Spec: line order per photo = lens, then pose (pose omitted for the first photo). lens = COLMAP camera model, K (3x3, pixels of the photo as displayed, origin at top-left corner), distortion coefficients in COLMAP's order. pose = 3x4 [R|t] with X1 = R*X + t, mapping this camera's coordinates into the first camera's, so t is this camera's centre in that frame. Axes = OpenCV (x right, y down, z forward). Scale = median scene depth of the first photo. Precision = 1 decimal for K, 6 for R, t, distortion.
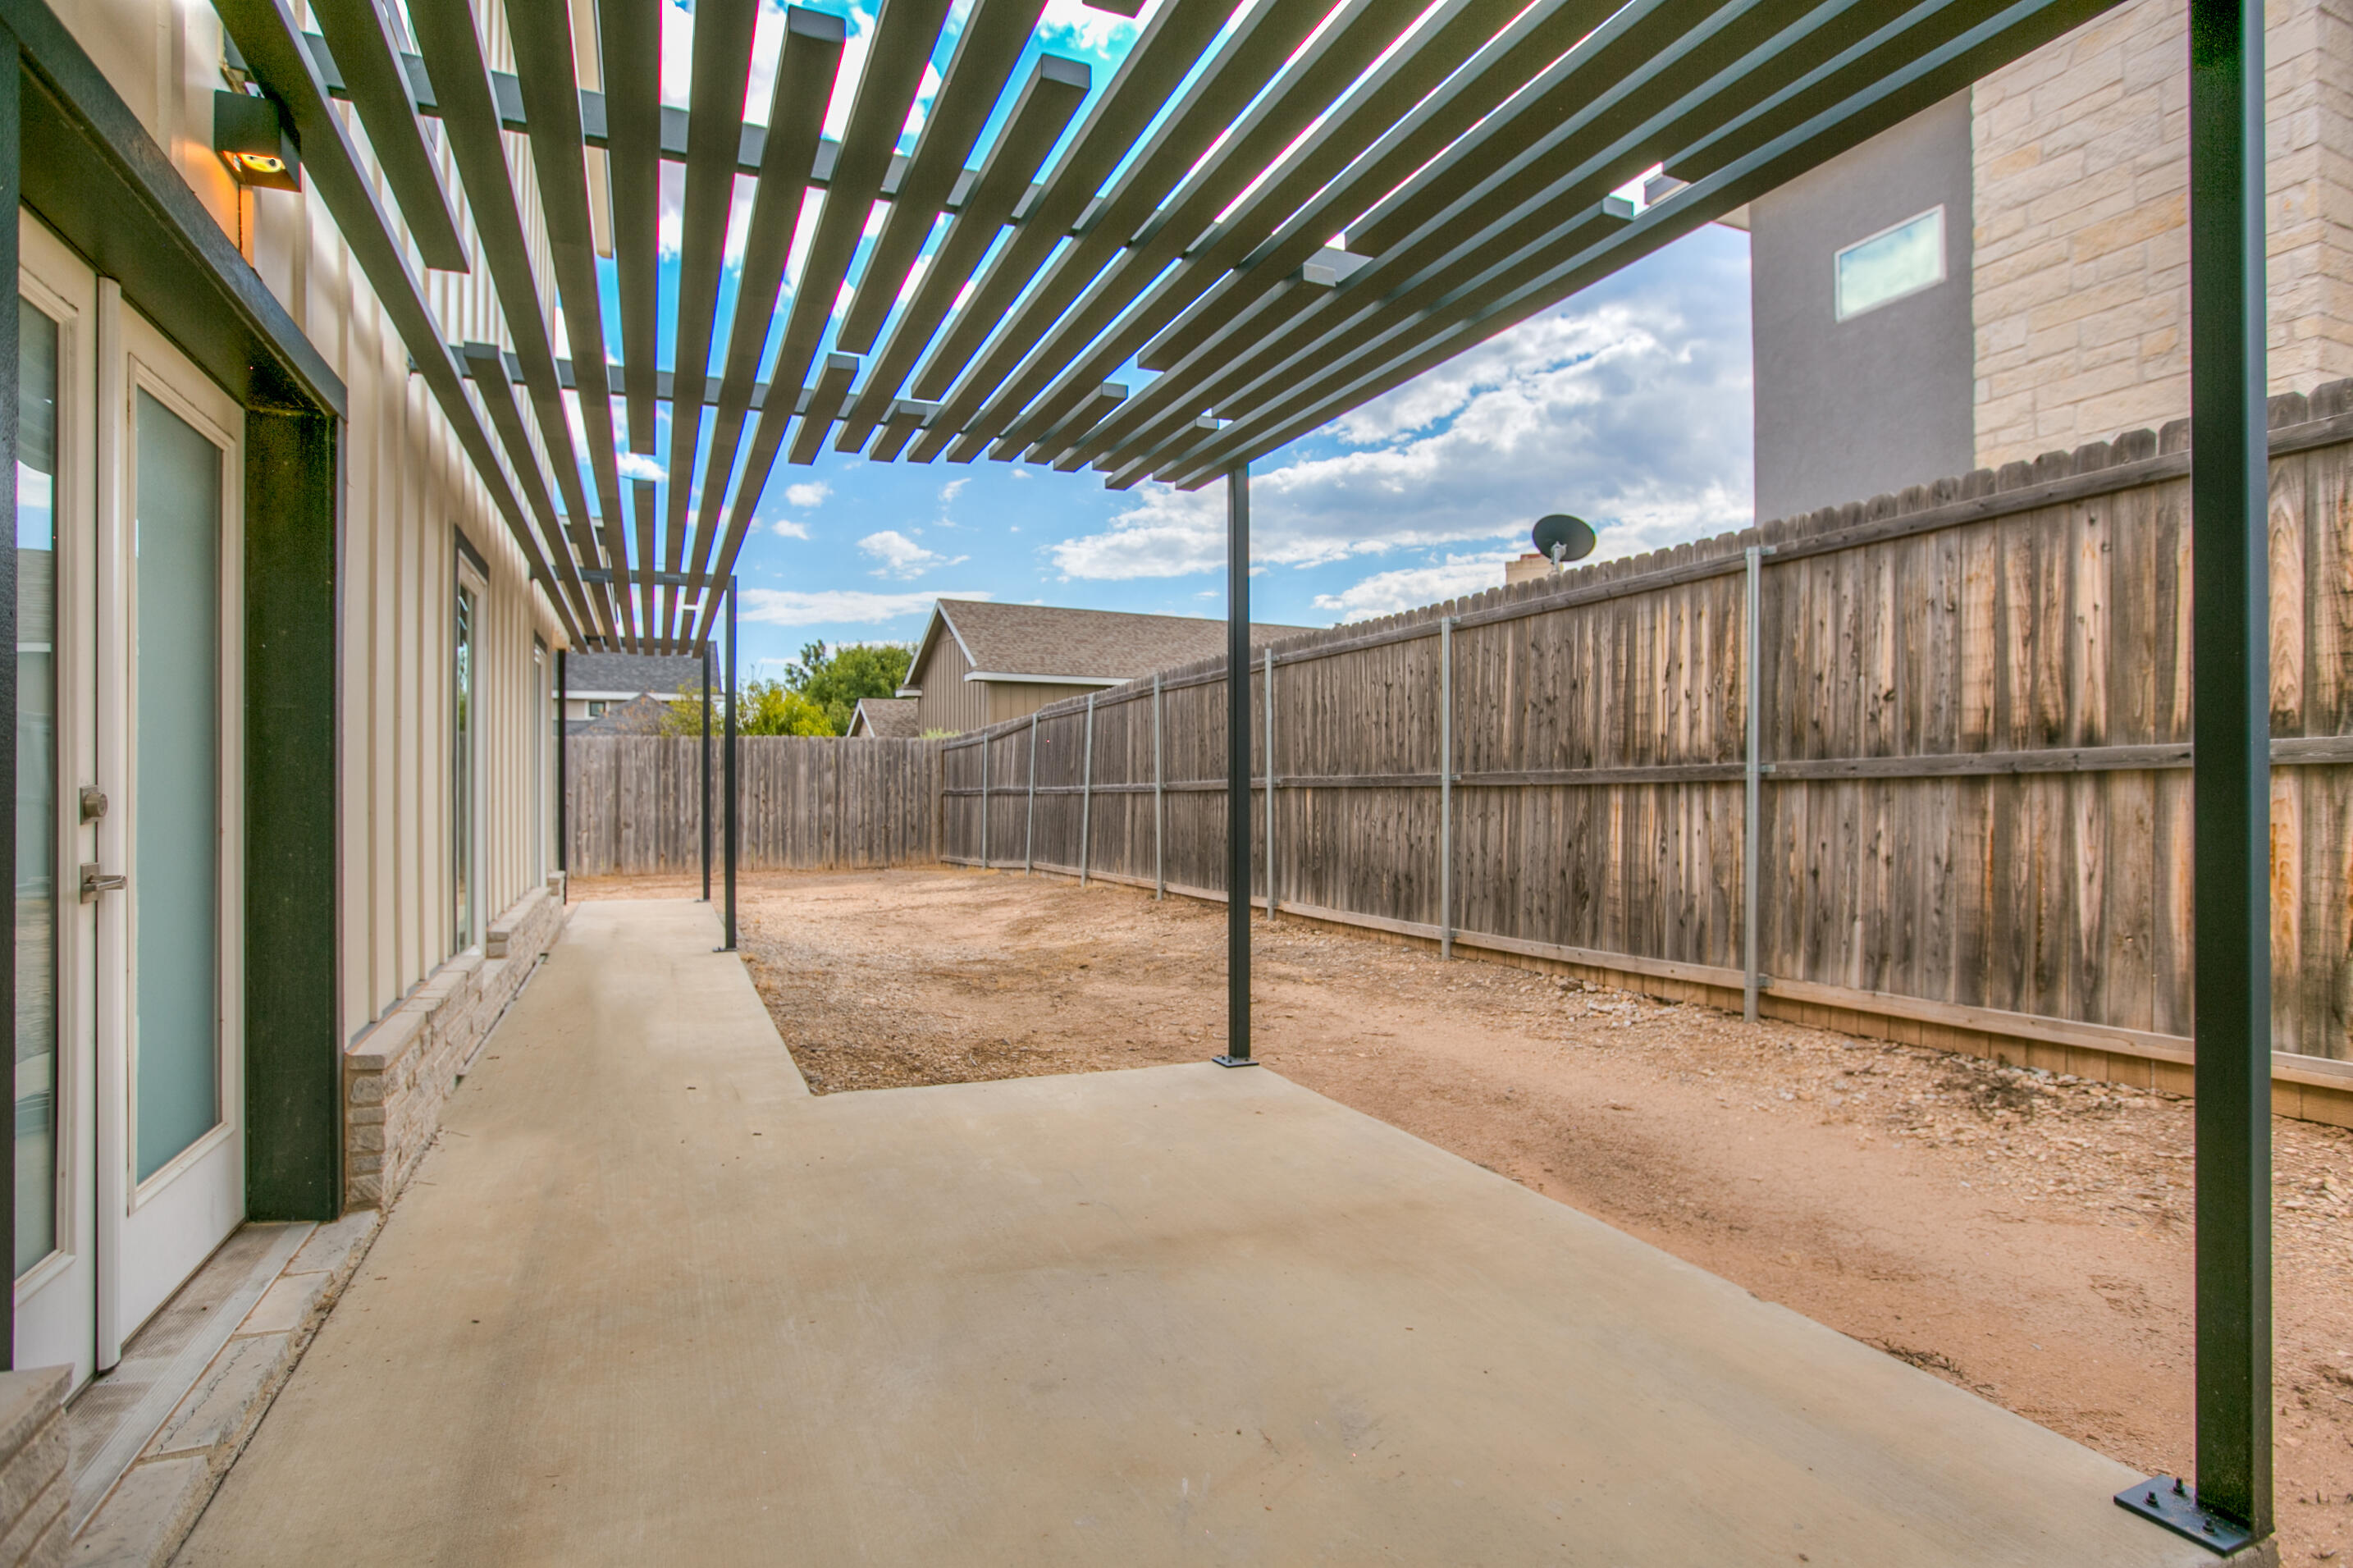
lens RADIAL K [[1213.0, 0, 1176.5], [0, 1213.0, 784.0], [0, 0, 1]] dist [-0.038973, -0.000029]
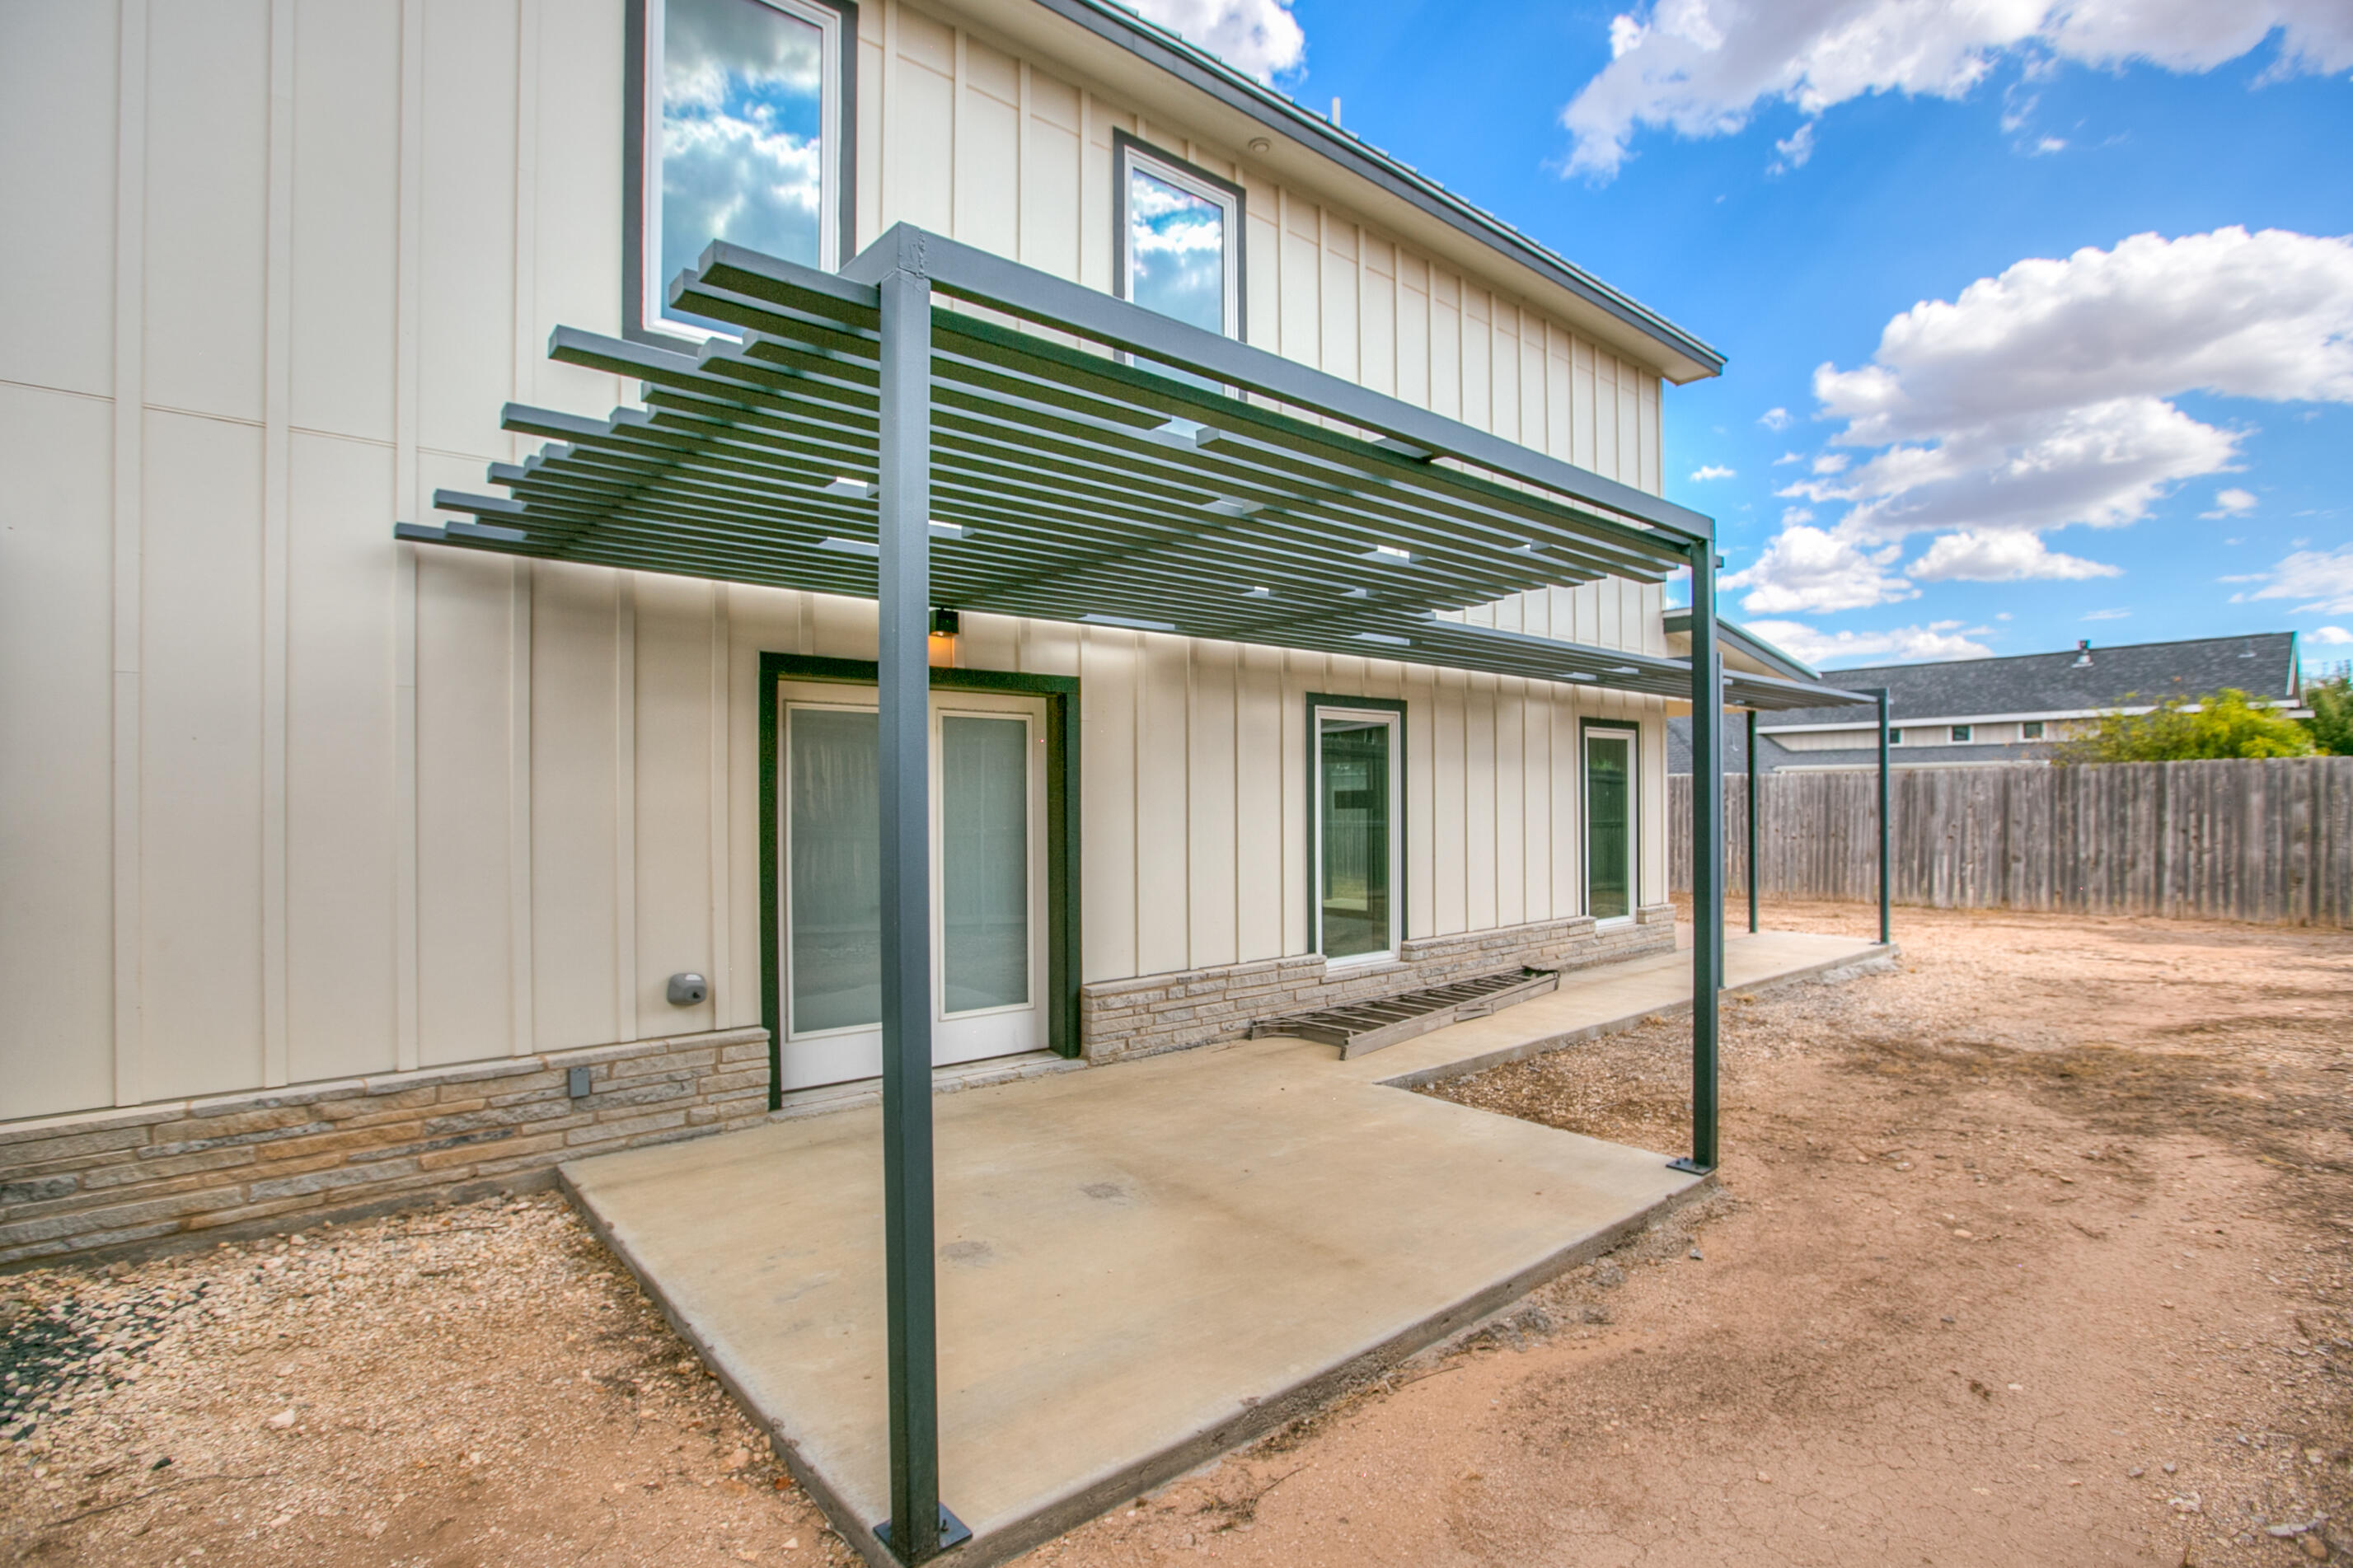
lens RADIAL K [[1128.0, 0, 1176.5], [0, 1128.0, 784.0], [0, 0, 1]] dist [-0.002284, -0.000538]
pose [[0.283837, -0.014542, -0.958762, 0.218901], [0.007727, 0.999887, -0.012879, -0.019110], [0.958841, -0.003753, 0.283917, 0.094694]]
